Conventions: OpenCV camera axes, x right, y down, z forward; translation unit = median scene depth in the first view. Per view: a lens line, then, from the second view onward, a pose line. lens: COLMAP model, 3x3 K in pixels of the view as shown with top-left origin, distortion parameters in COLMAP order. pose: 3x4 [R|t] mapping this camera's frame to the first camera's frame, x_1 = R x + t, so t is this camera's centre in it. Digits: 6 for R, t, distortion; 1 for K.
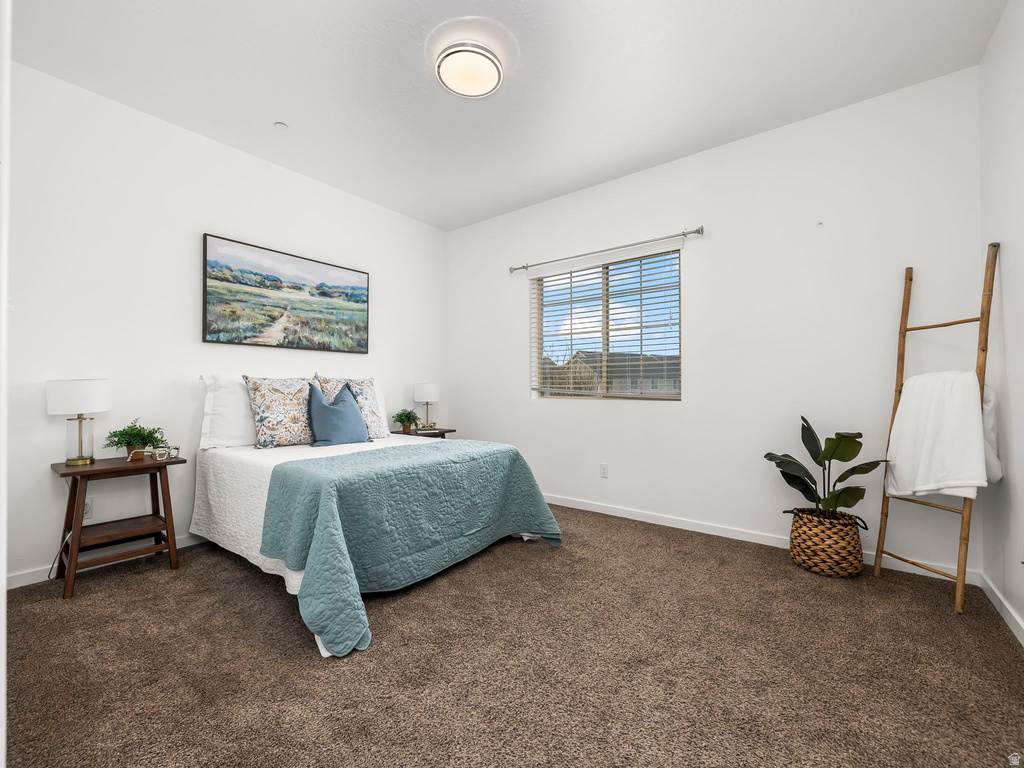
lens RADIAL K [[414.7, 0, 512.0], [0, 414.7, 384.0], [0, 0, 1]] dist [-0.000299, 0.000009]
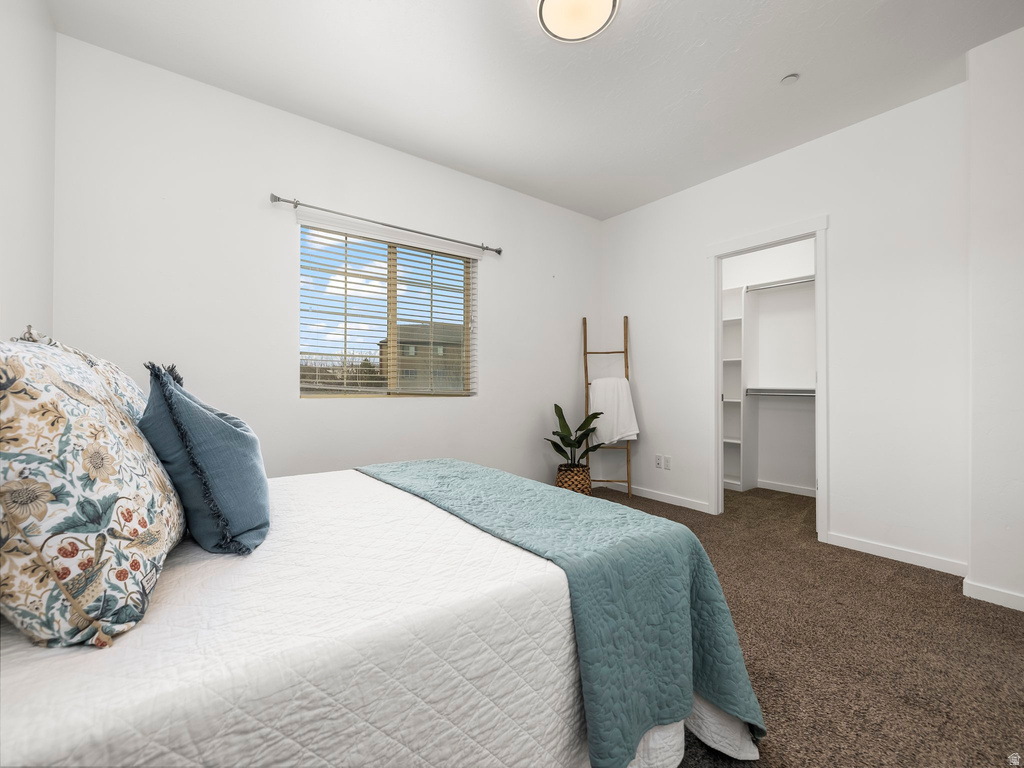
lens RADIAL K [[420.4, 0, 490.8], [0, 420.4, 381.9], [0, 0, 1]] dist [-0.002213, -0.000109]
pose [[0.312658, 0.010251, 0.949810, -0.681107], [-0.016701, 0.999847, -0.005293, 0.007671], [-0.949719, -0.014208, 0.312781, 0.641448]]
